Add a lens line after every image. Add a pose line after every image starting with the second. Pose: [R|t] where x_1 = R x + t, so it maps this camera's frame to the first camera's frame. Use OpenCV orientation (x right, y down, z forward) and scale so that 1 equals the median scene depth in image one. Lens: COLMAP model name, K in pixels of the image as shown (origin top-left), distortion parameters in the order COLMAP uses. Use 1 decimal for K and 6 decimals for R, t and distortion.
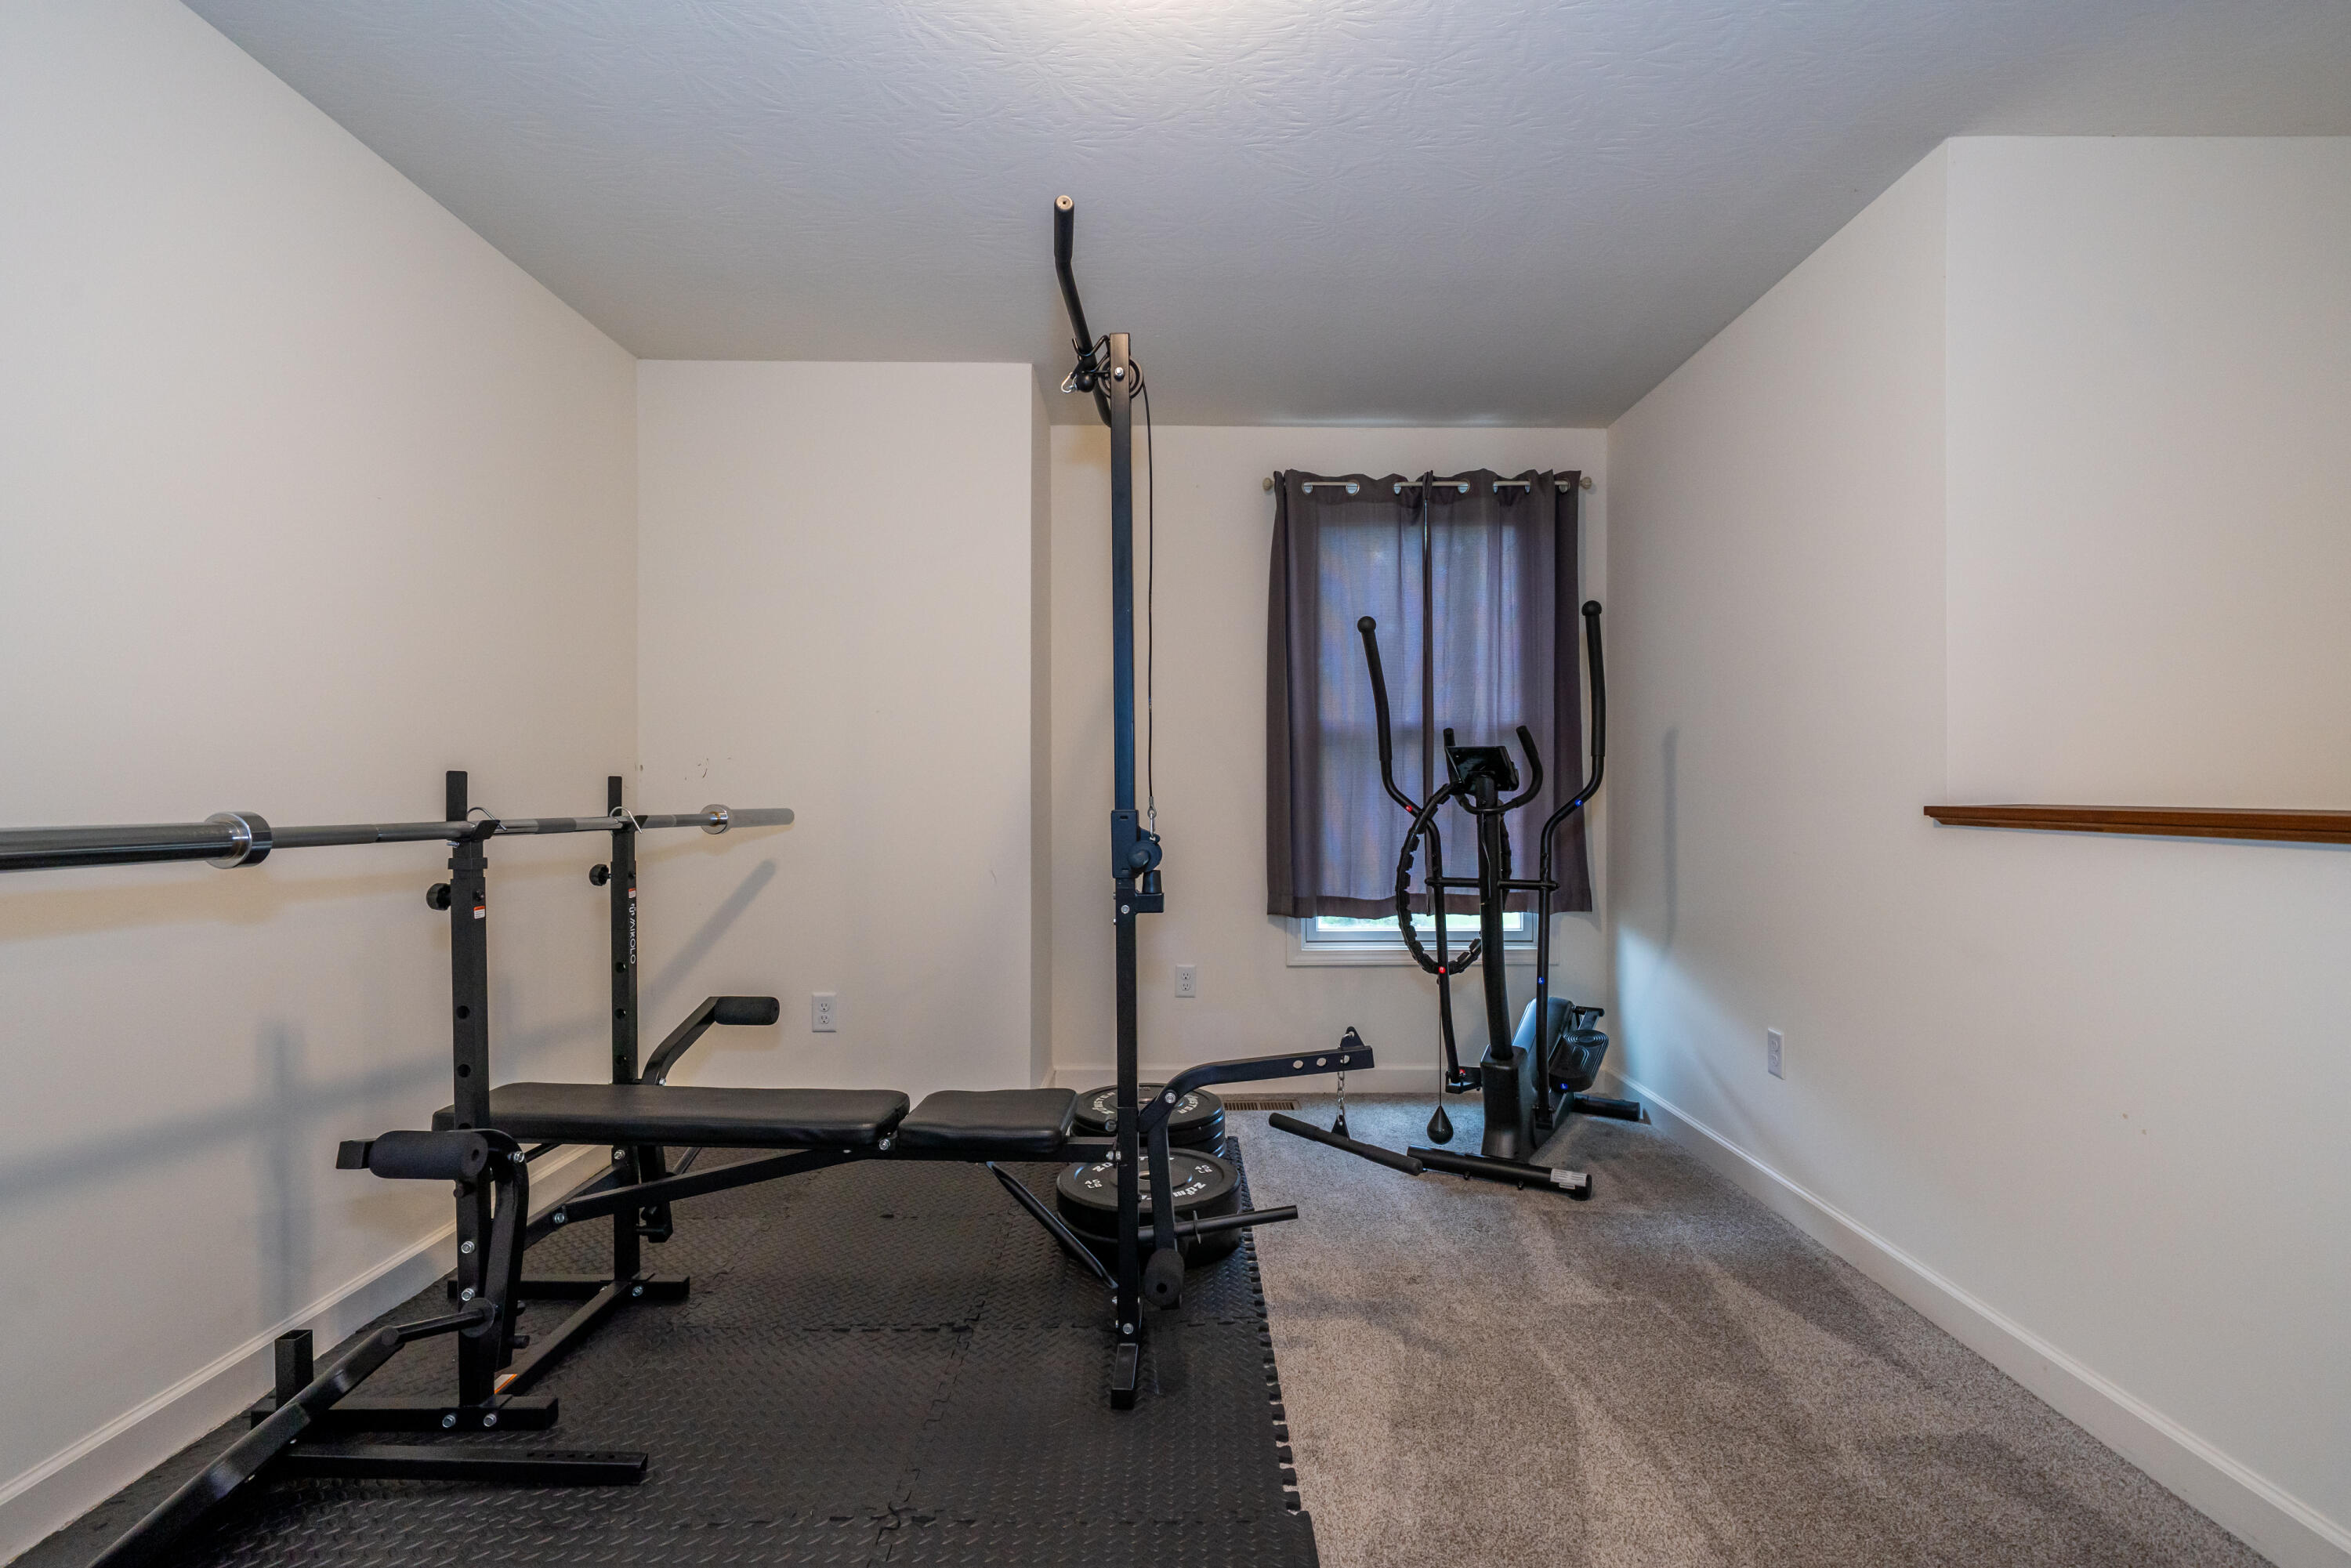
lens RADIAL K [[1064.1, 0, 1177.7], [0, 1064.1, 809.7], [0, 0, 1]] dist [-0.000063, -0.000576]
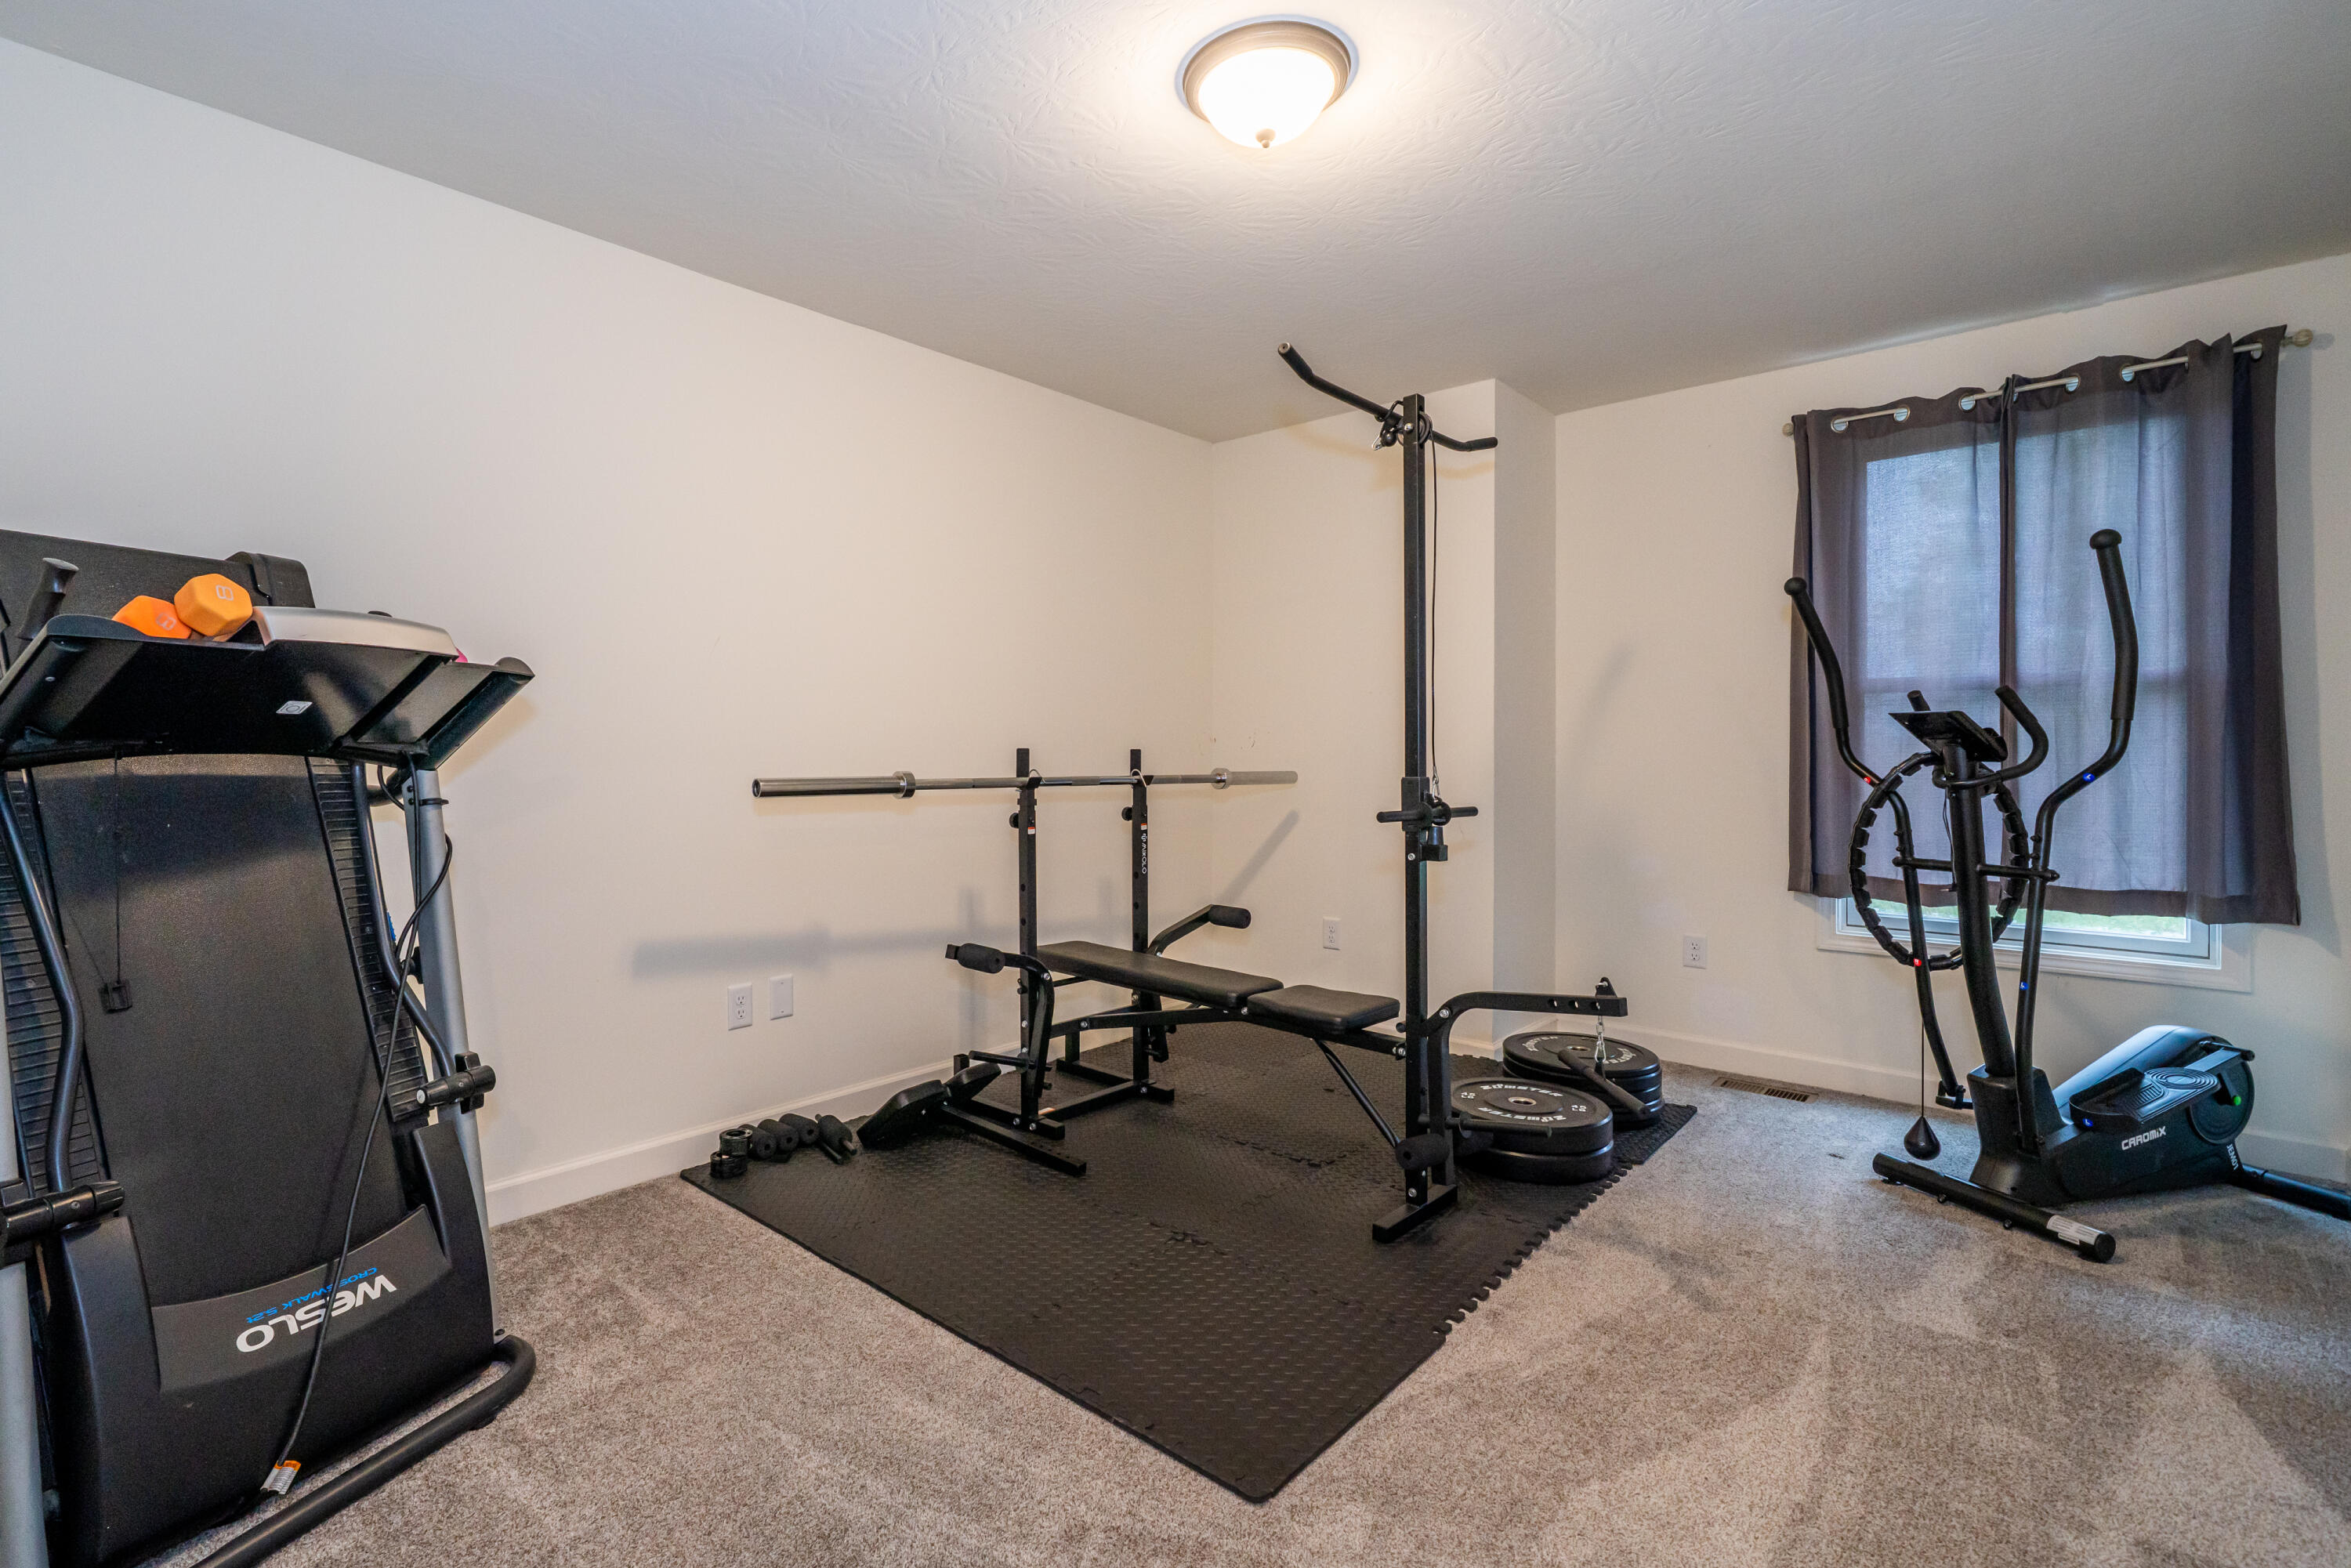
lens RADIAL K [[1063.0, 0, 1143.8], [0, 1063.0, 783.4], [0, 0, 1]] dist [0.000749, -0.000398]
pose [[0.747252, 0.020404, -0.664228, 0.464842], [-0.011815, 0.999778, 0.017419, -0.008835], [0.664436, -0.005169, 0.747327, -0.121053]]
